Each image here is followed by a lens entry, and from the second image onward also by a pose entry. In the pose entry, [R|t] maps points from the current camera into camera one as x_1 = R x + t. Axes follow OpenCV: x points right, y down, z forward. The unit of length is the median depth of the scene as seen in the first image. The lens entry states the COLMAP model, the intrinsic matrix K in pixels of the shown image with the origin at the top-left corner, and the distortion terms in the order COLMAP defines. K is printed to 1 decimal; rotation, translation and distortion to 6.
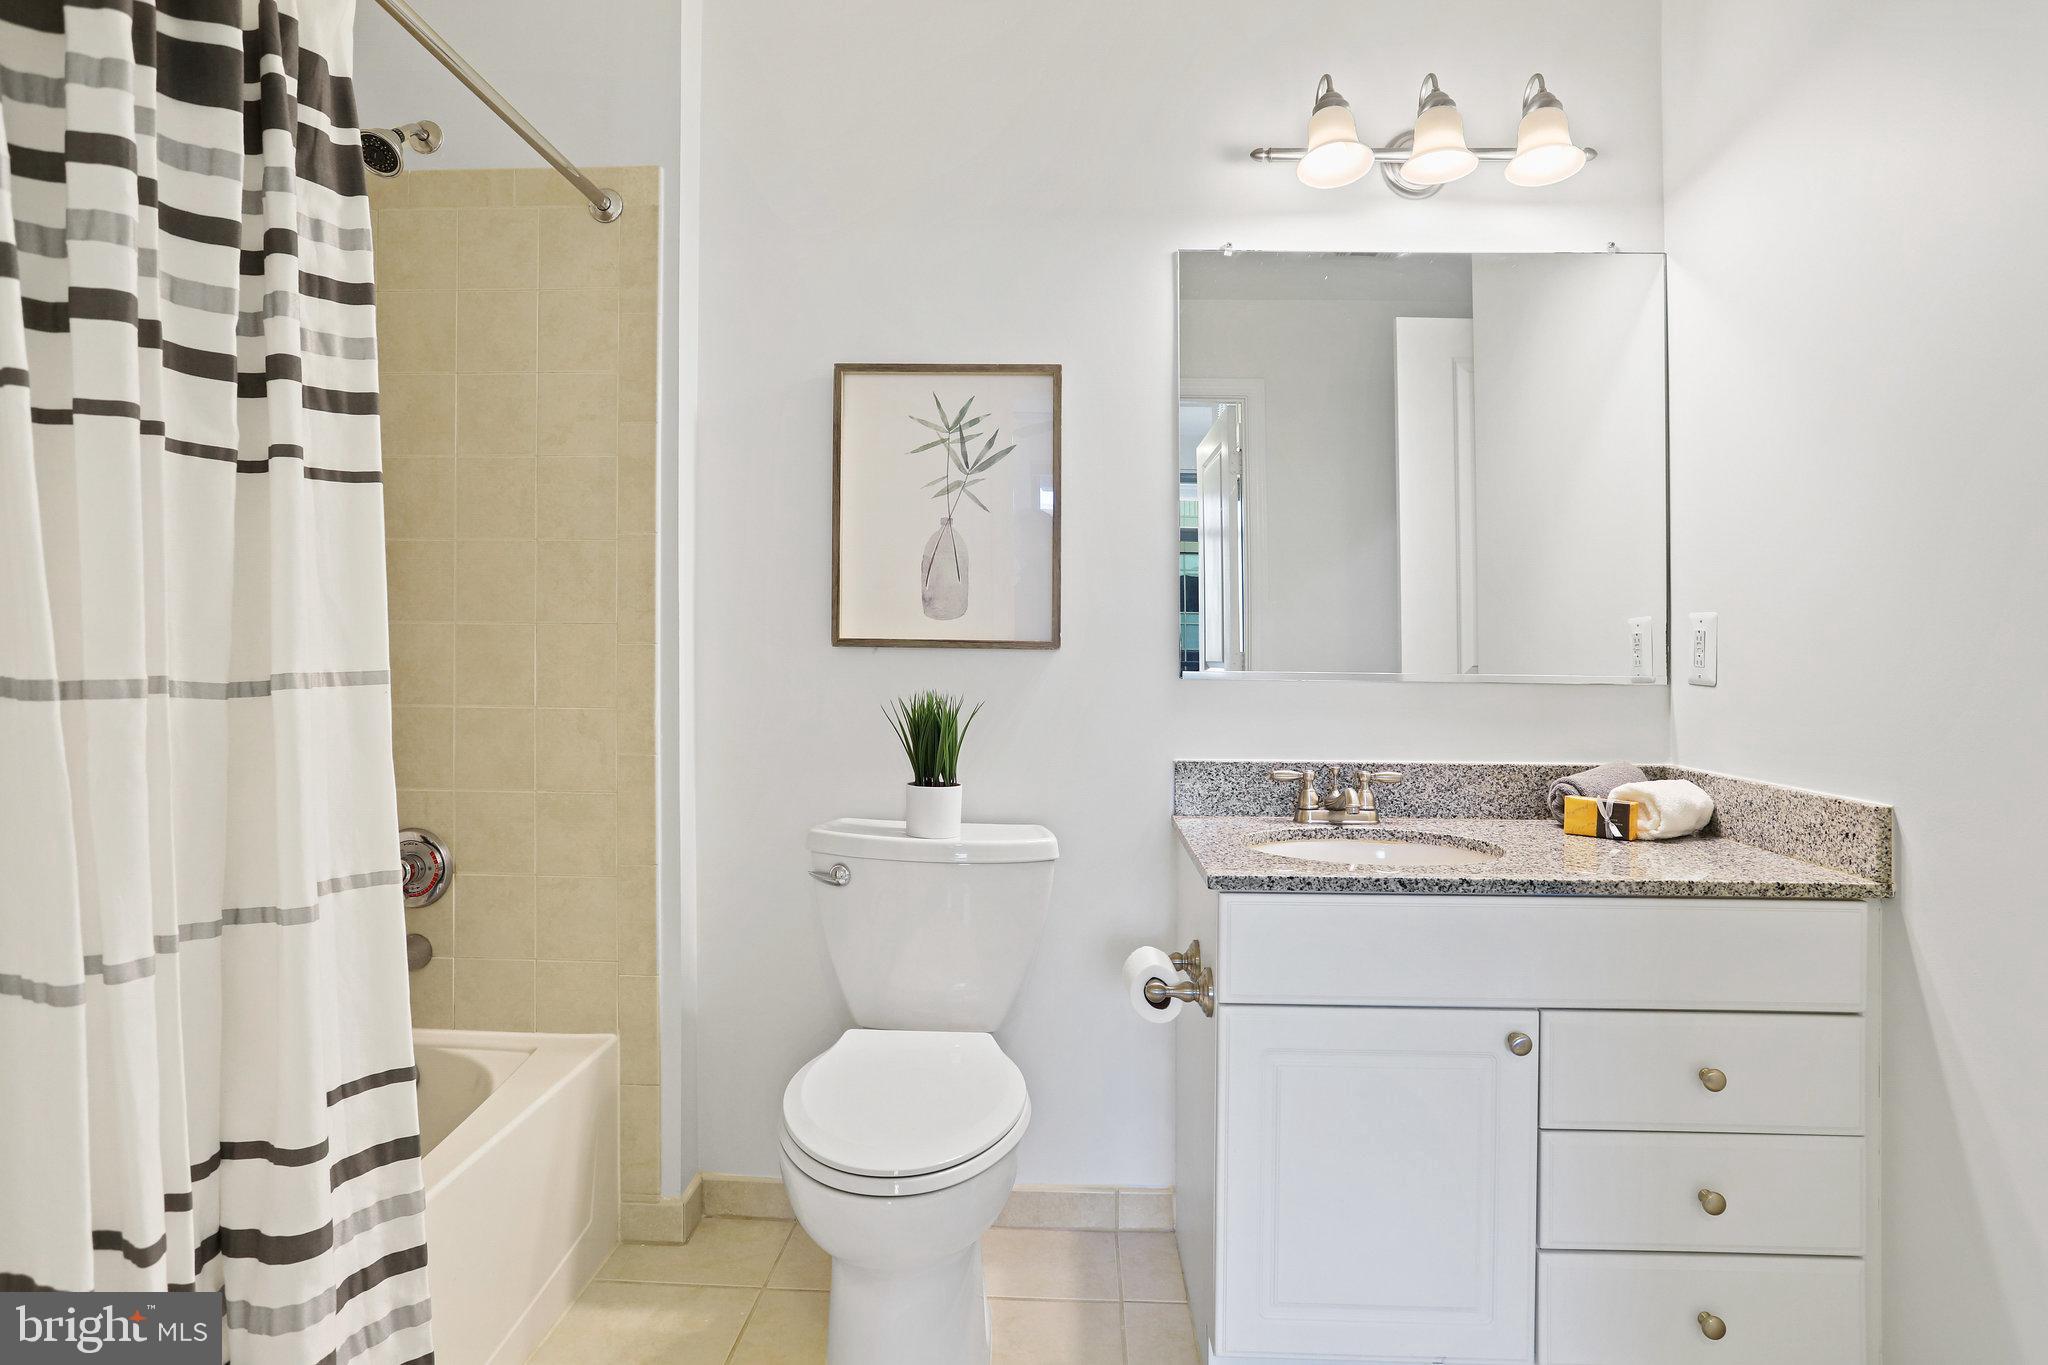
lens RADIAL K [[1123.9, 0, 1019.5], [0, 1123.9, 649.0], [0, 0, 1]] dist [-0.038153, -0.000641]
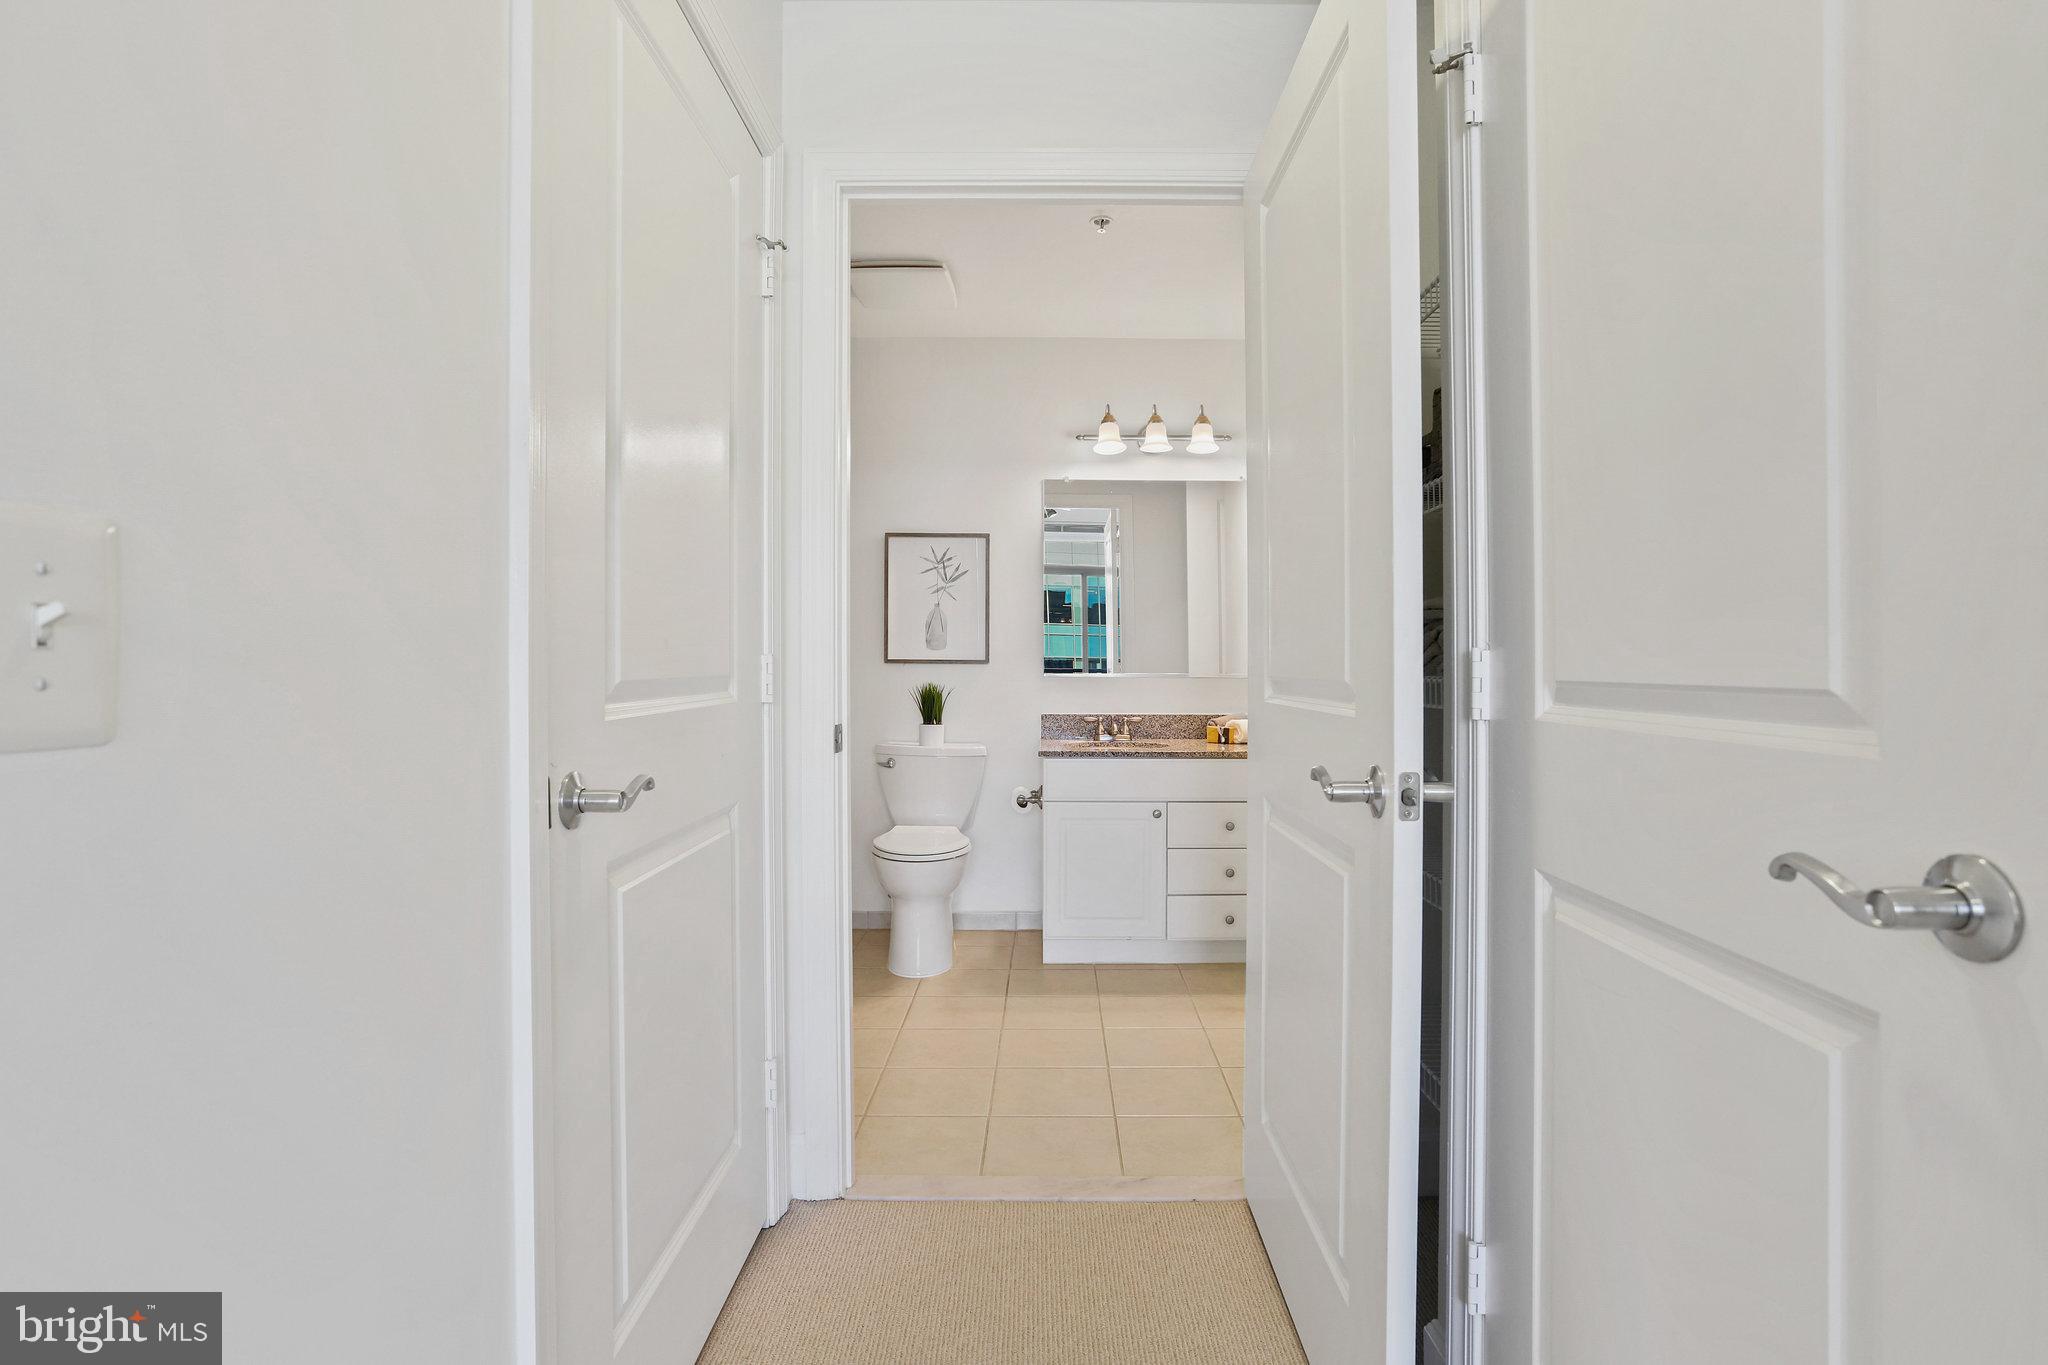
lens RADIAL K [[1123.9, 0, 1019.5], [0, 1123.9, 649.0], [0, 0, 1]] dist [-0.038153, -0.000641]
pose [[0.999981, -0.006185, 0.000773, 0.094724], [0.006196, 0.999860, -0.015516, 0.006324], [-0.000677, 0.015520, 0.999879, -1.203491]]
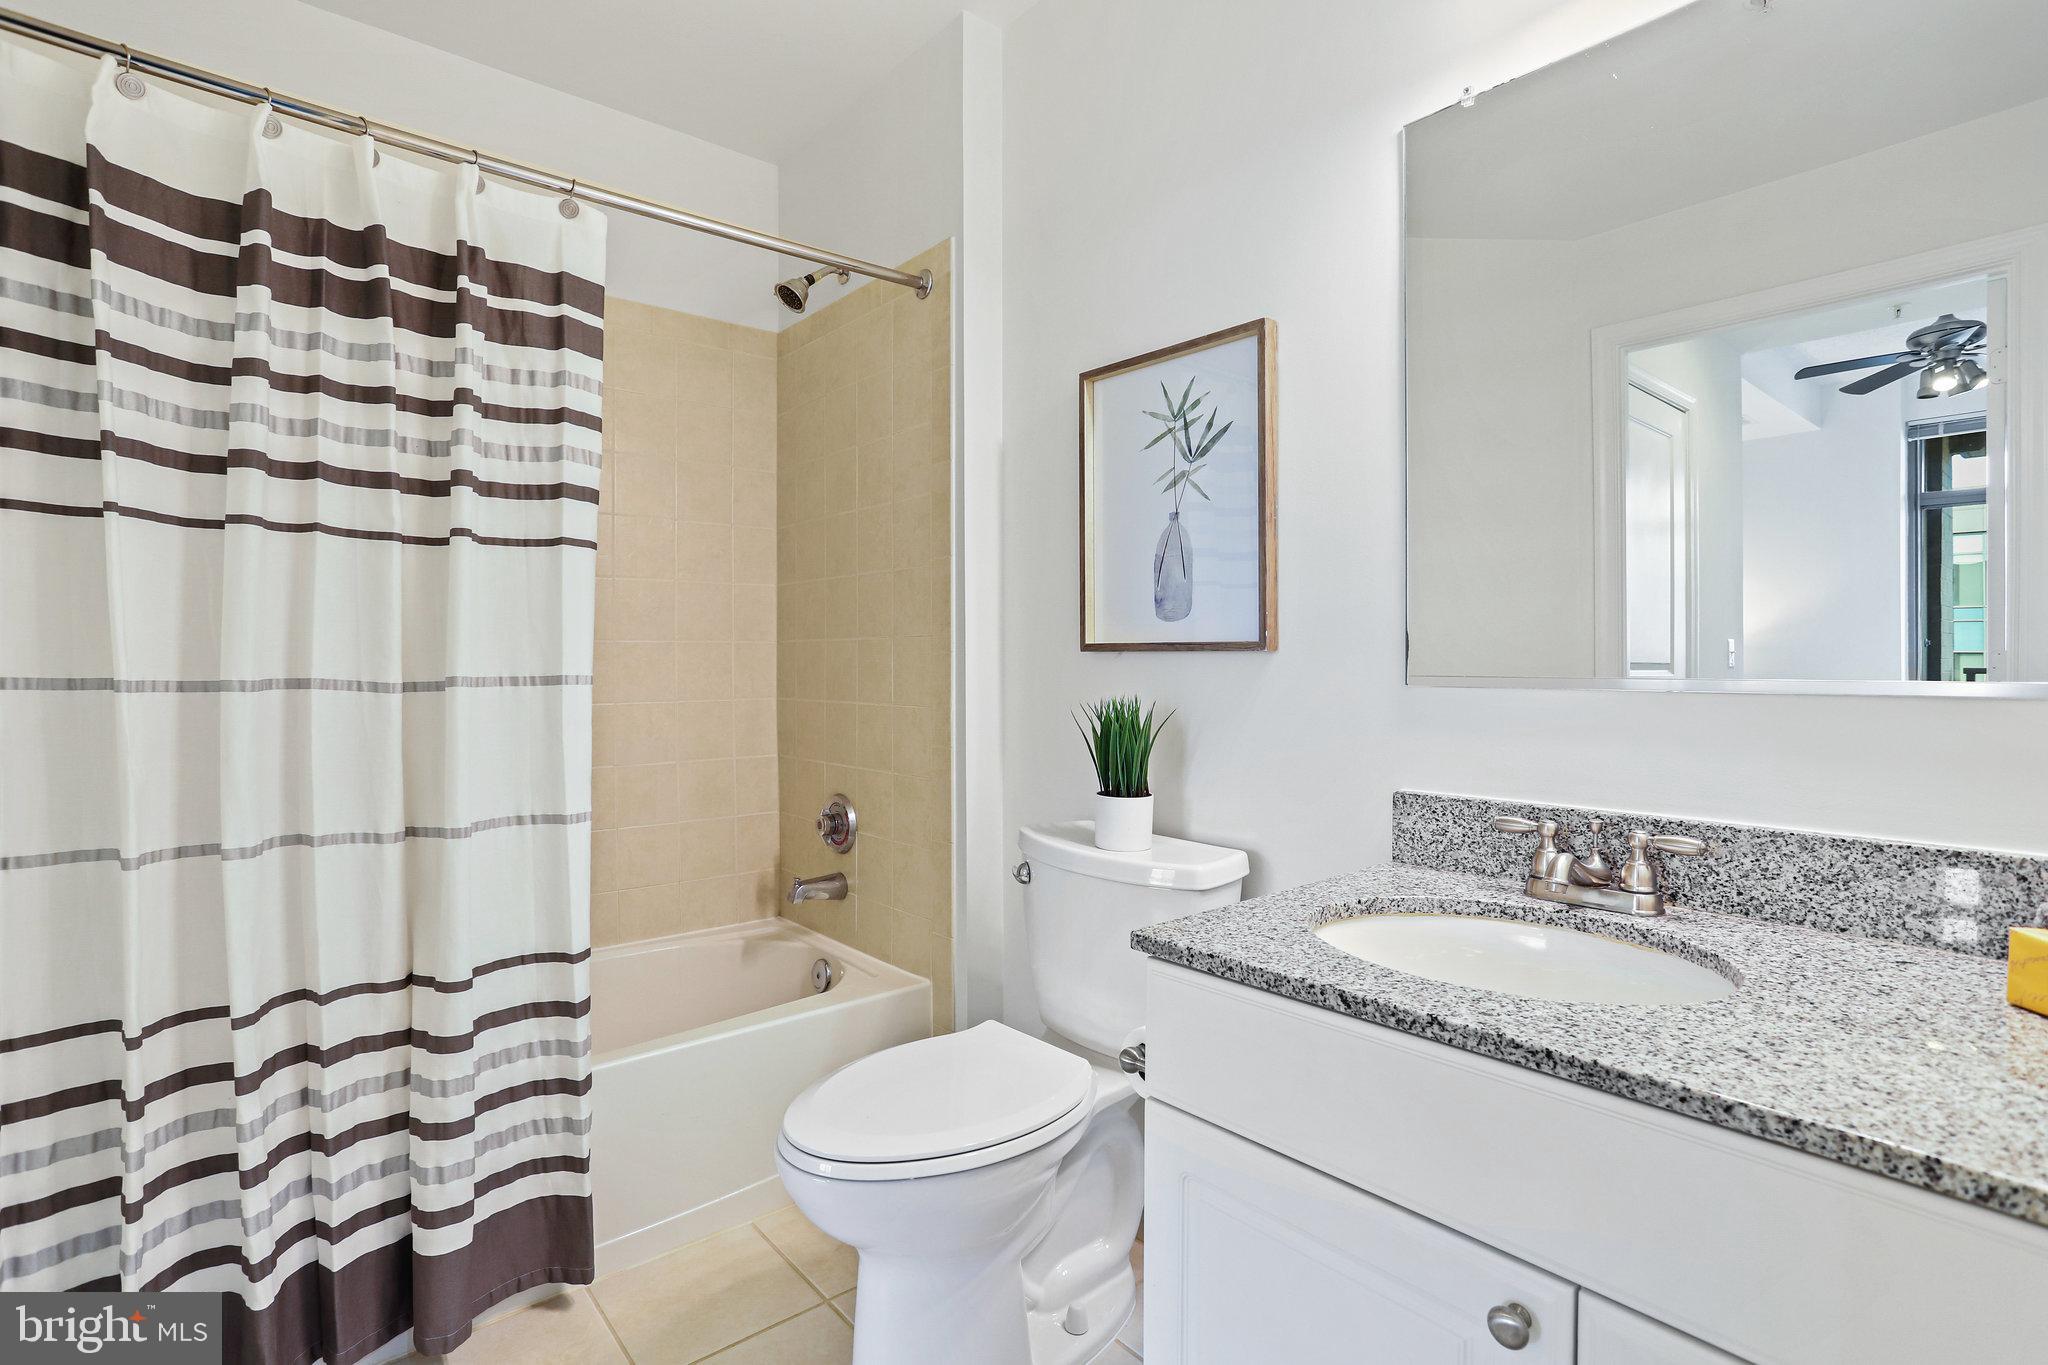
lens RADIAL K [[1000.1, 0, 1025.5], [0, 1000.1, 677.7], [0, 0, 1]] dist [-0.040595, 0.029877]
pose [[0.672449, 0.000262, -0.740144, 0.481906], [0.014281, 0.999809, 0.013329, 0.008612], [0.740006, -0.019532, 0.672317, 0.354619]]
